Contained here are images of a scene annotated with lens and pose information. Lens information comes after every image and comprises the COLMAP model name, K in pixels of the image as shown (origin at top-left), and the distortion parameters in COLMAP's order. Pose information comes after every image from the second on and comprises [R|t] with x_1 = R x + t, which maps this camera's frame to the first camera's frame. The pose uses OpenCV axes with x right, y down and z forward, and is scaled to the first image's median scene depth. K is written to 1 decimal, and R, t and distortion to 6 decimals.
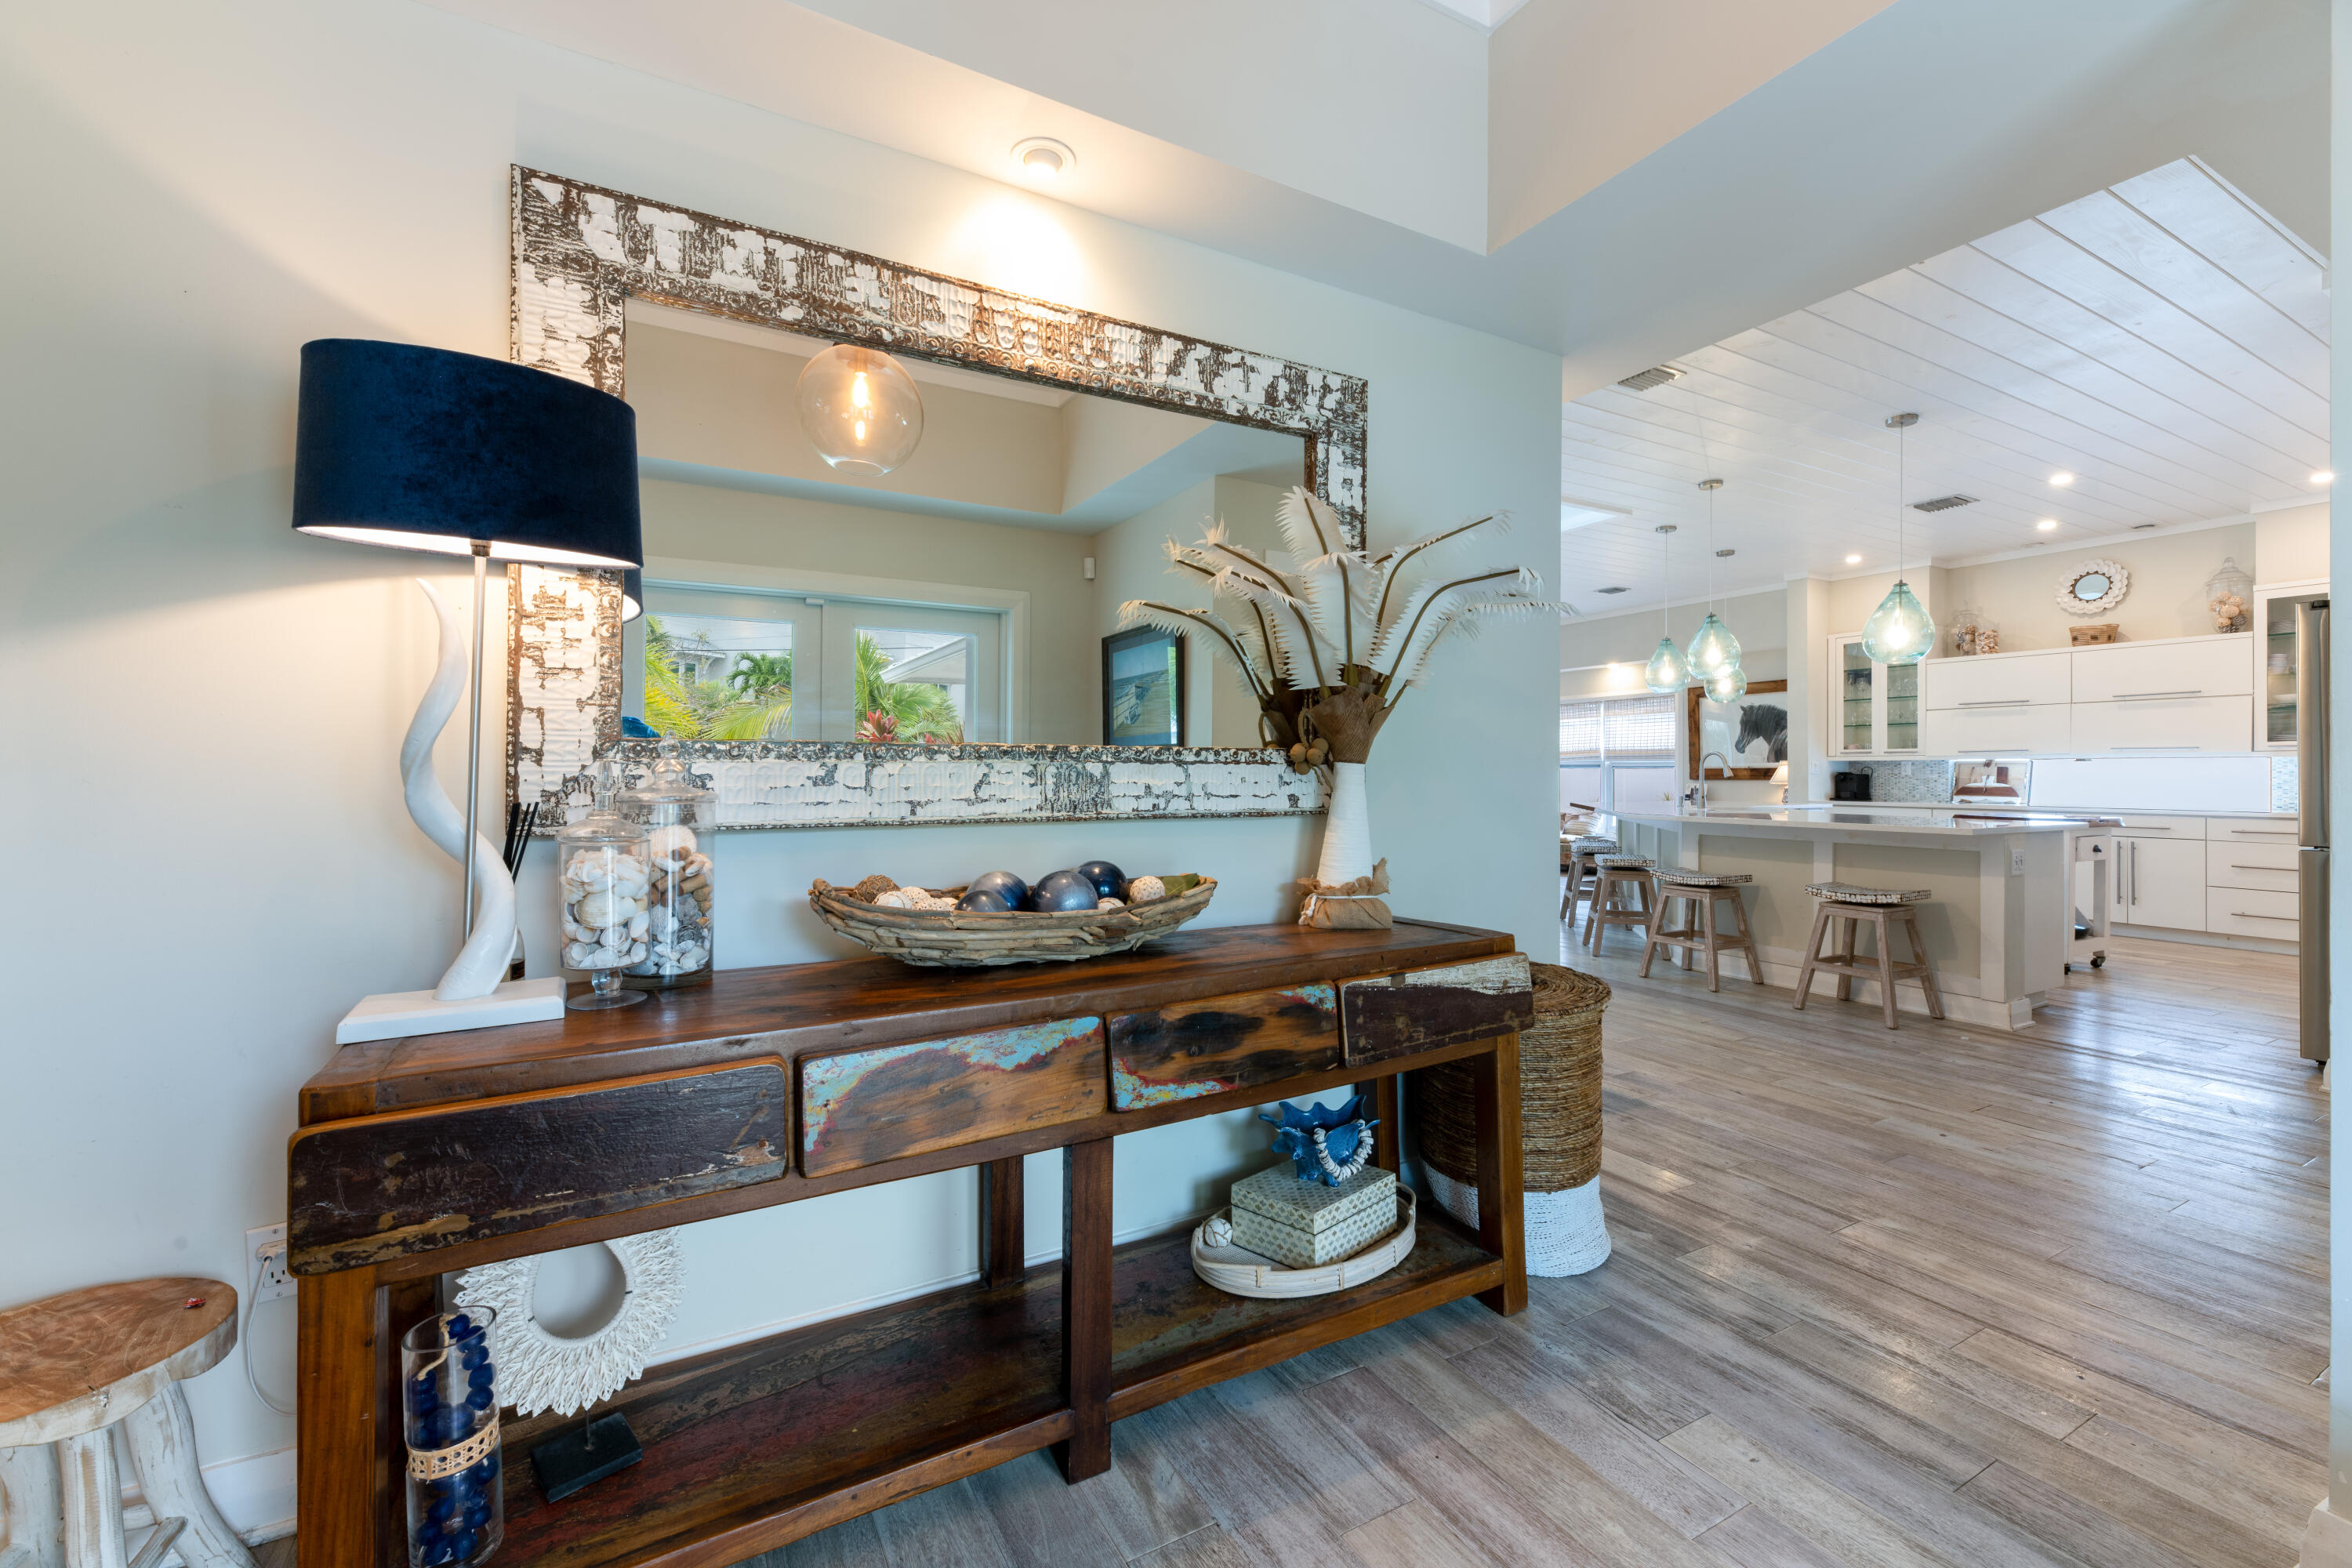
lens RADIAL K [[955.6, 0, 1163.2], [0, 955.6, 781.3], [0, 0, 1]] dist [0.000505, 0.000253]
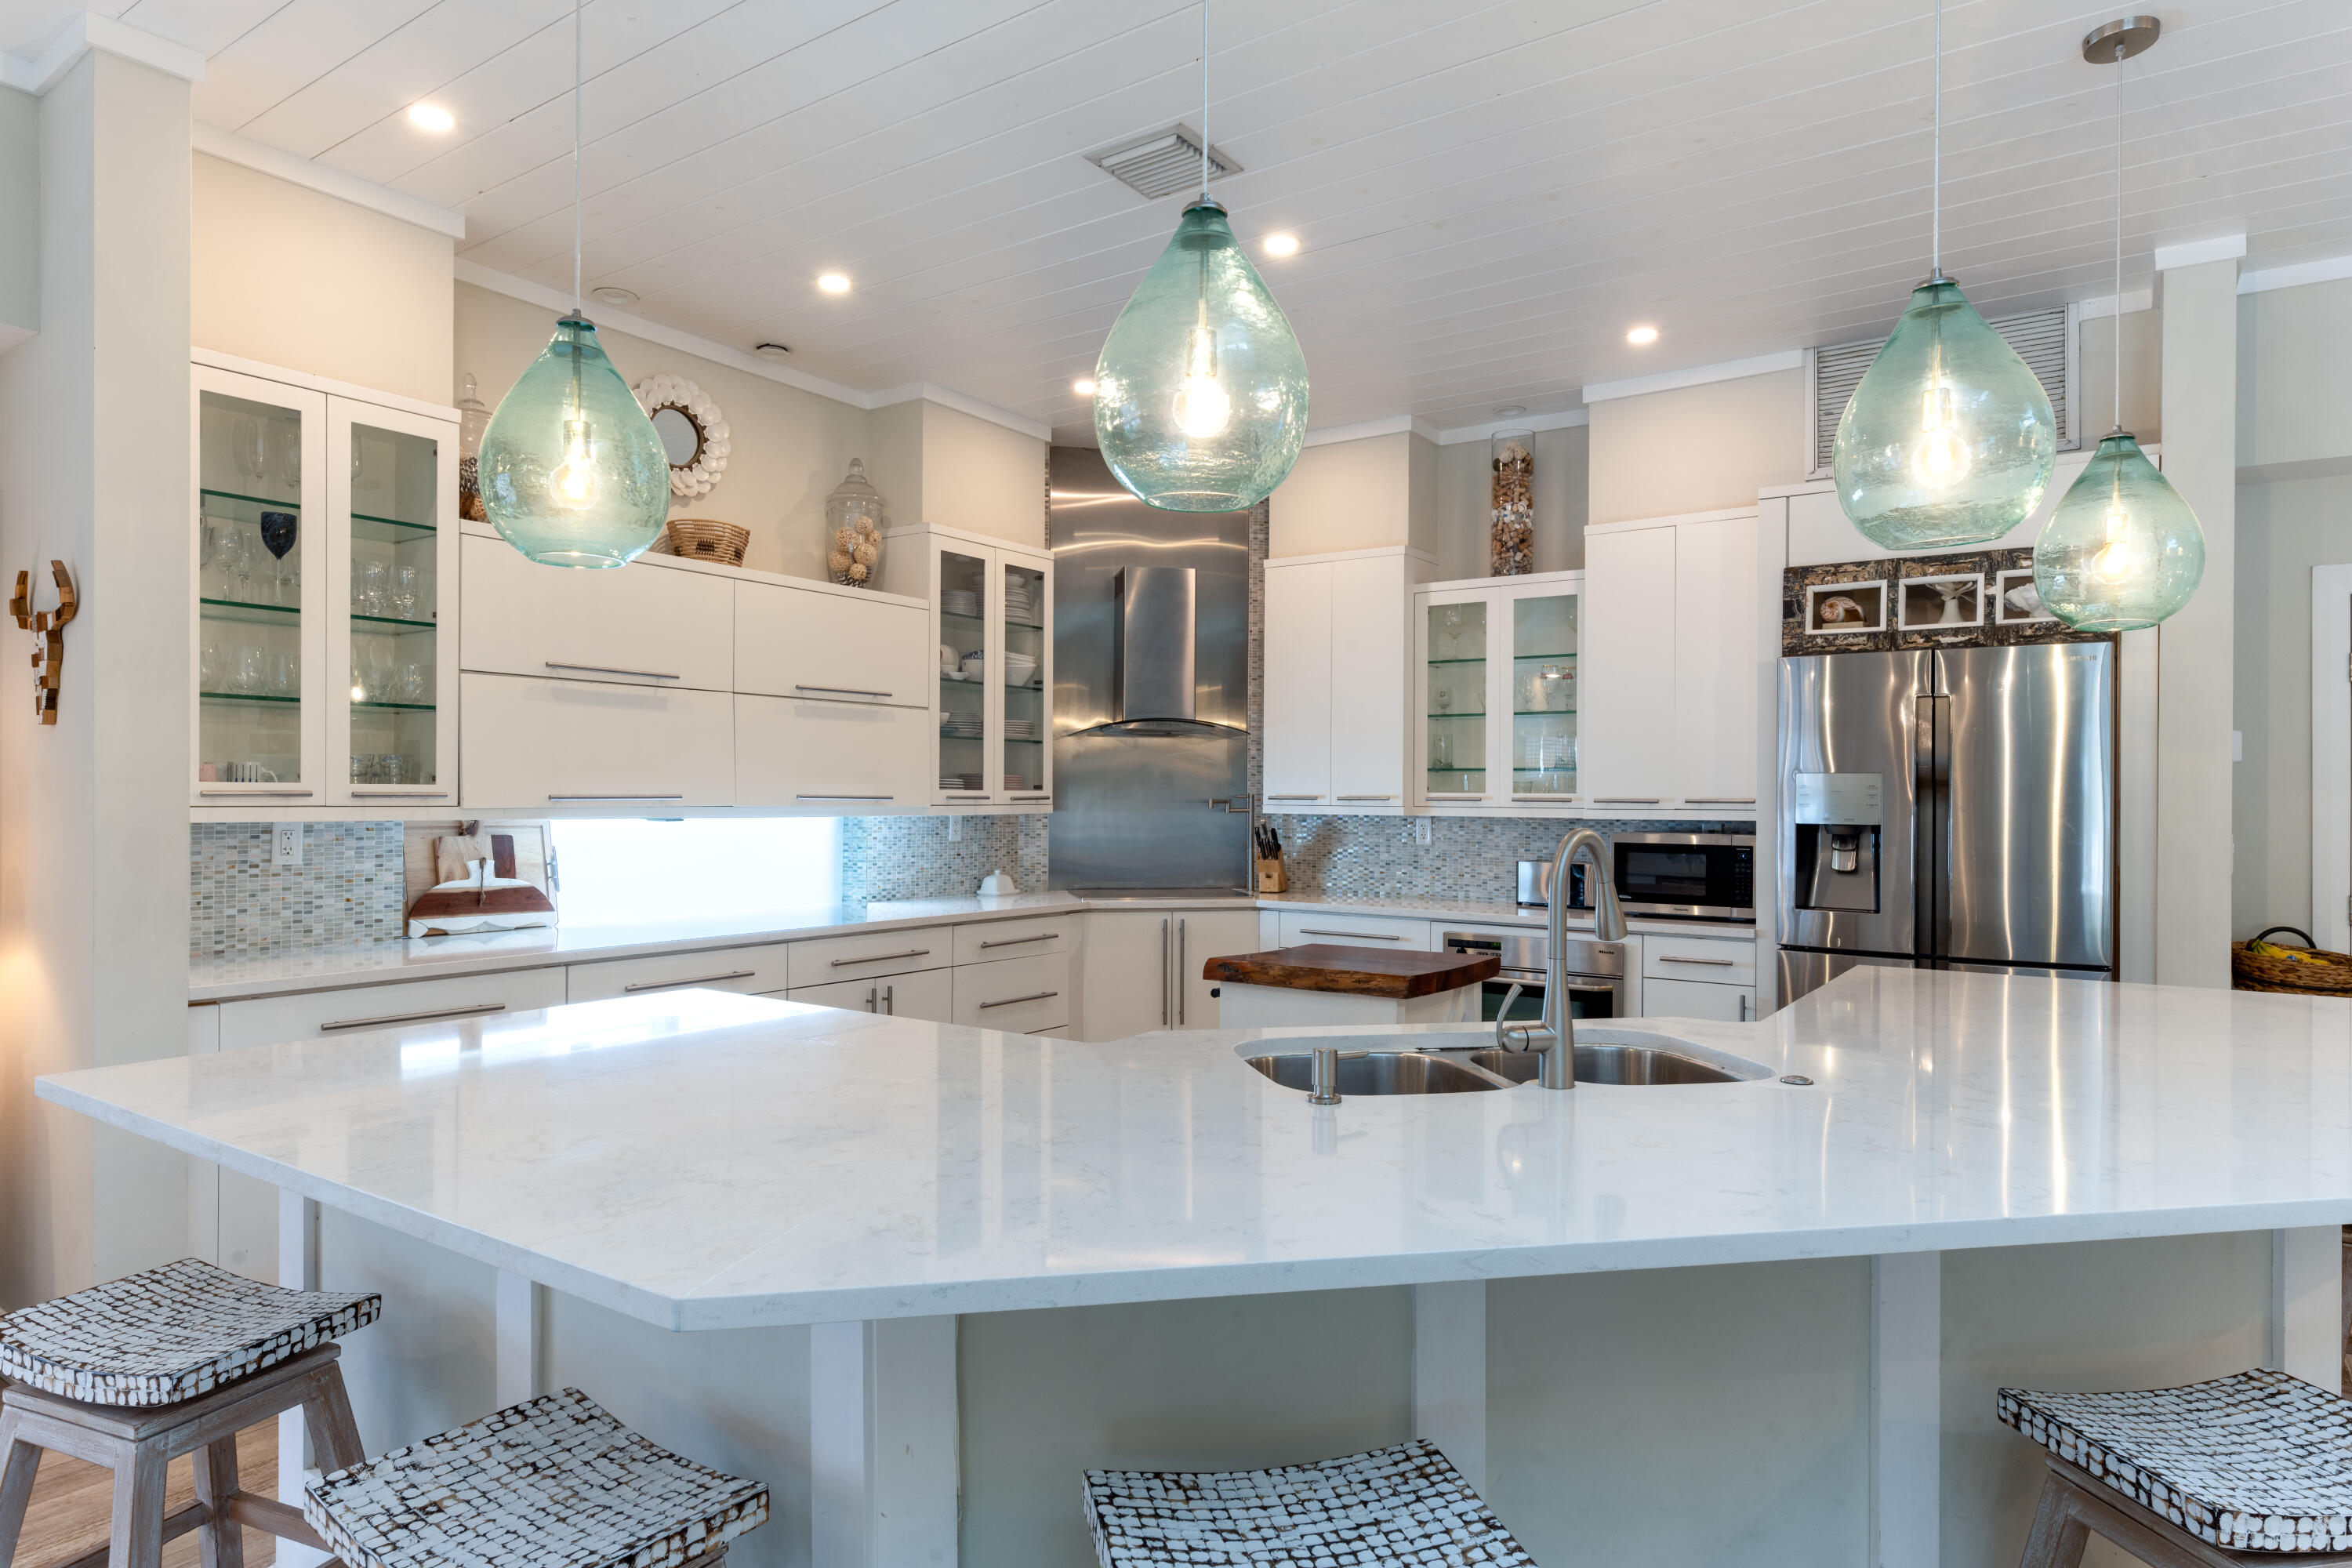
lens RADIAL K [[1363.2, 0, 1185.4], [0, 1363.2, 784.8], [0, 0, 1]] dist [0.004297, -0.001976]
pose [[-0.451045, 0.006063, 0.892481, 0.255456], [0.002776, 0.999982, -0.005390, -0.030635], [-0.892497, 0.000047, -0.451053, 0.969710]]
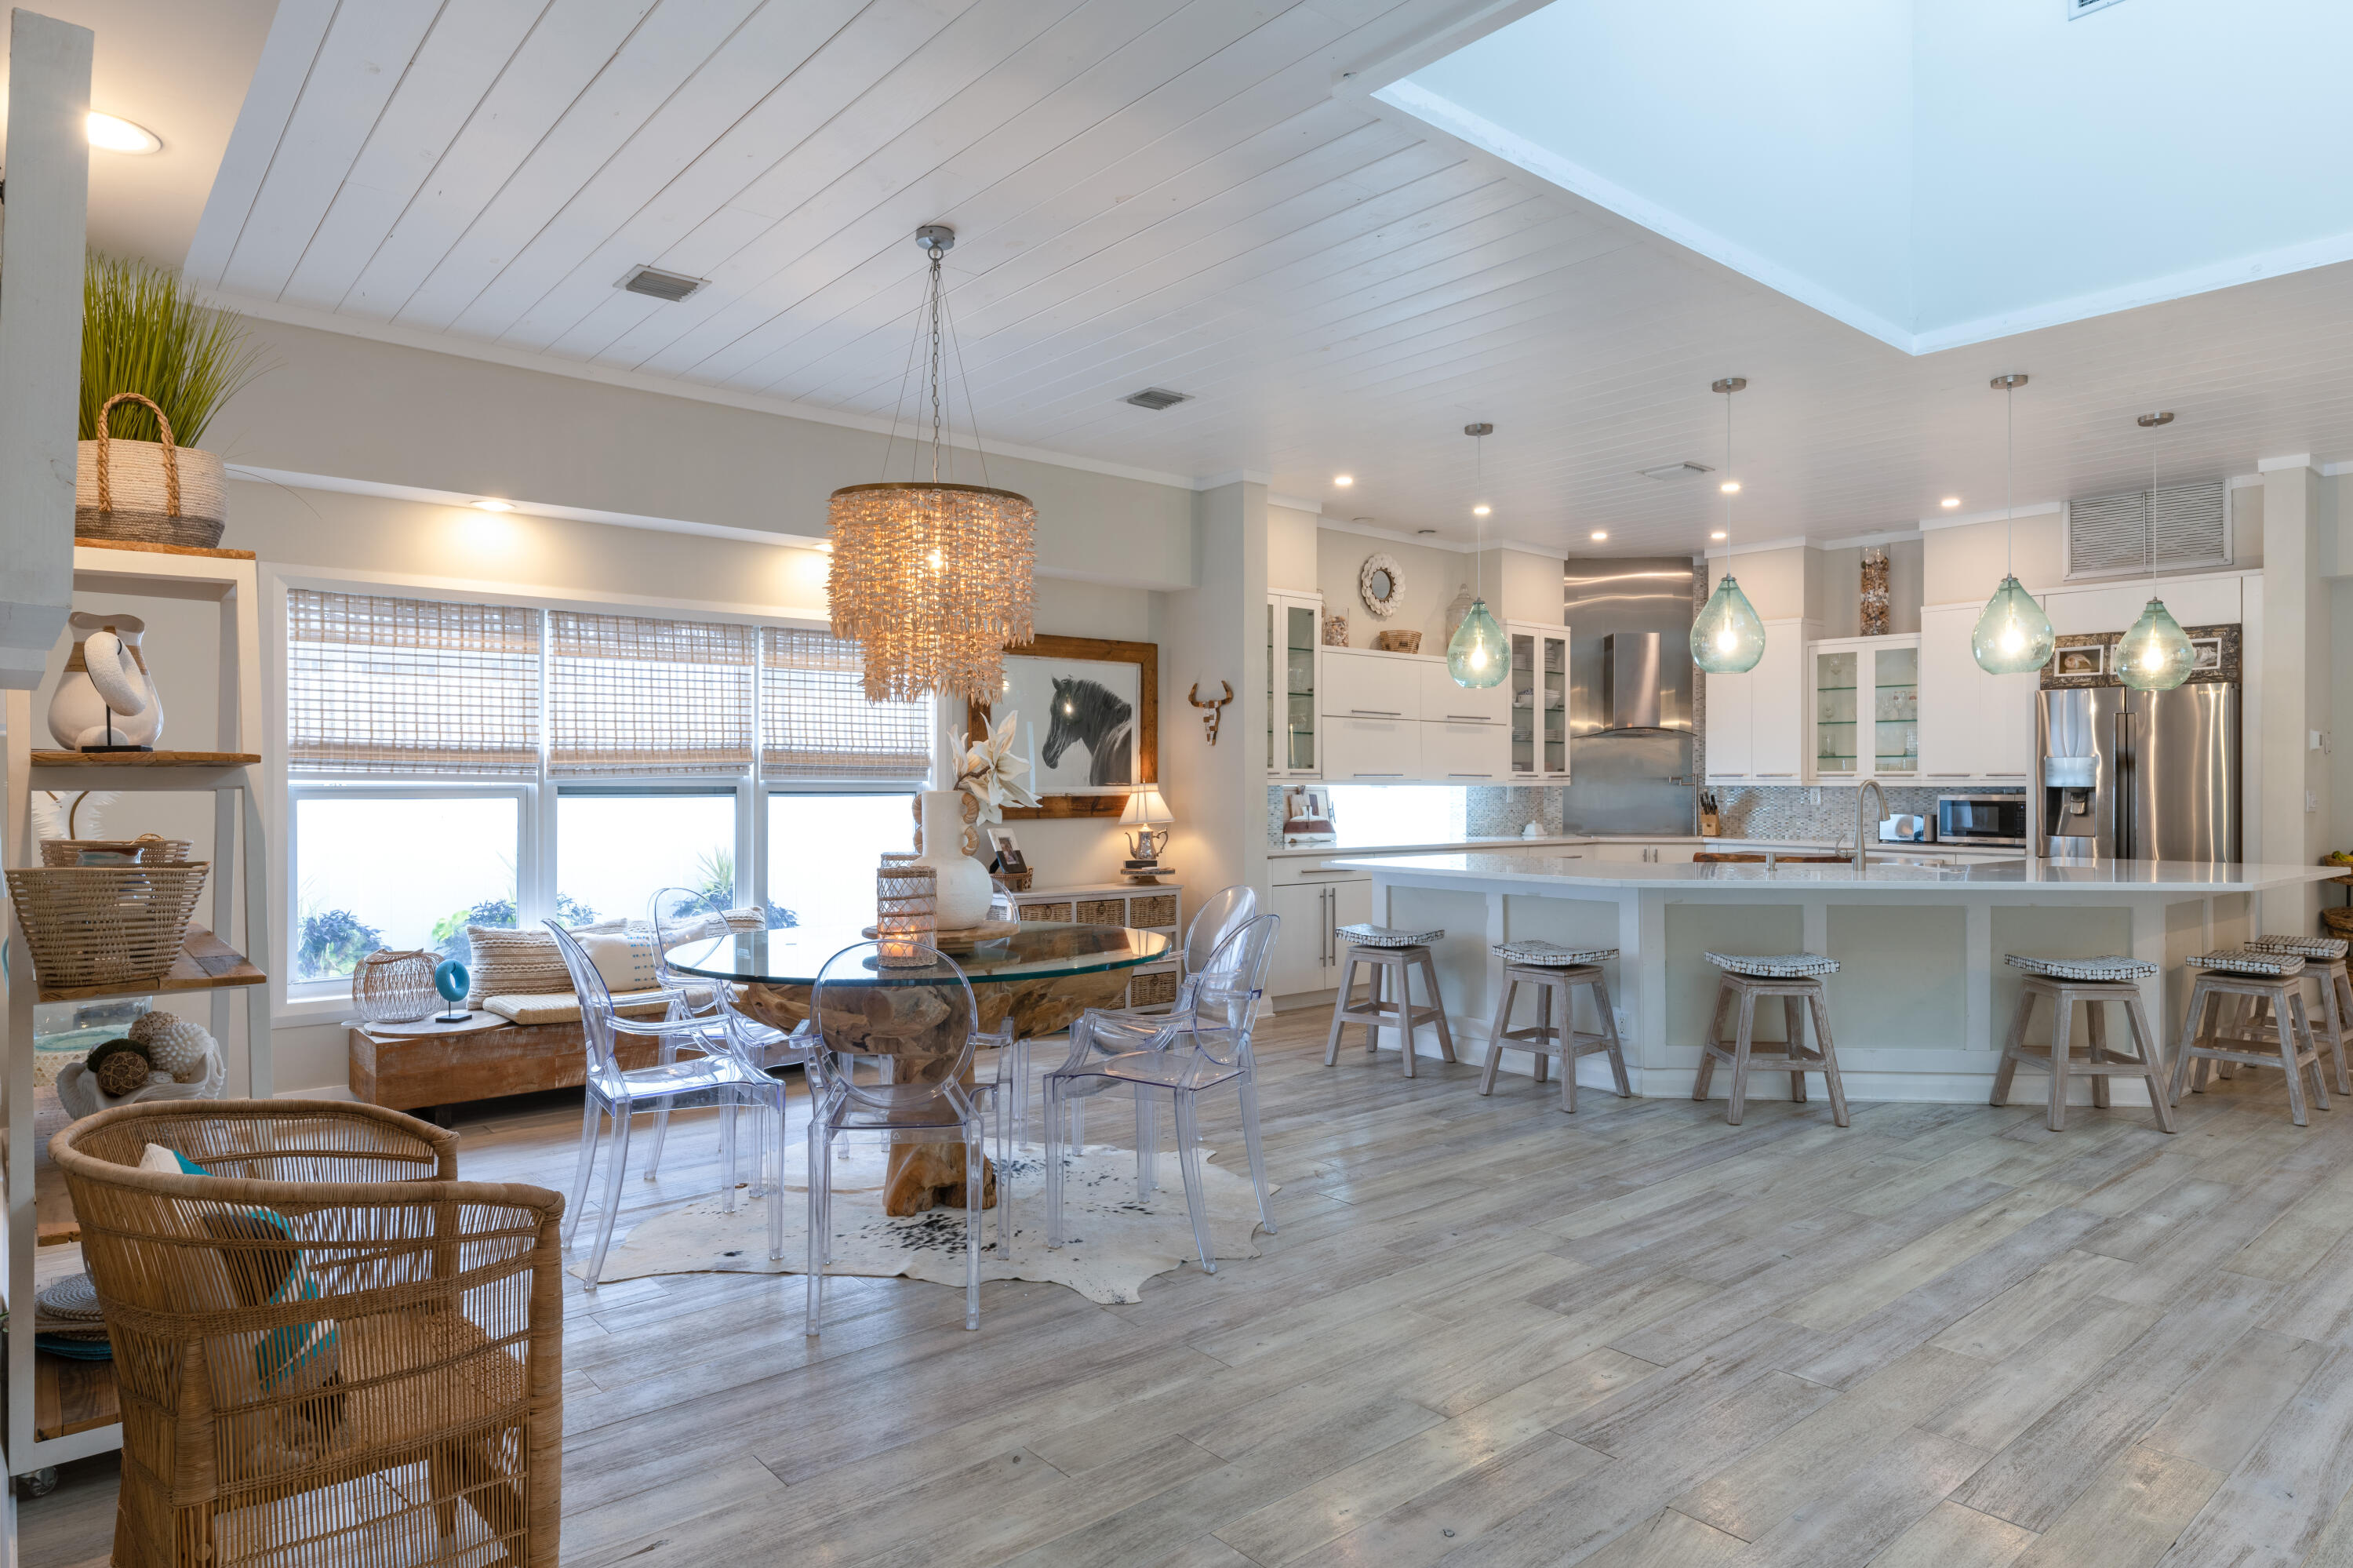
lens RADIAL K [[1363.8, 0, 1185.9], [0, 1363.8, 784.8], [0, 0, 1]] dist [0.004297, -0.001976]
pose [[-0.197491, 0.000411, 0.980305, -0.175340], [0.007391, 0.999972, 0.001070, -0.023968], [-0.980277, 0.007456, -0.197488, 1.275135]]
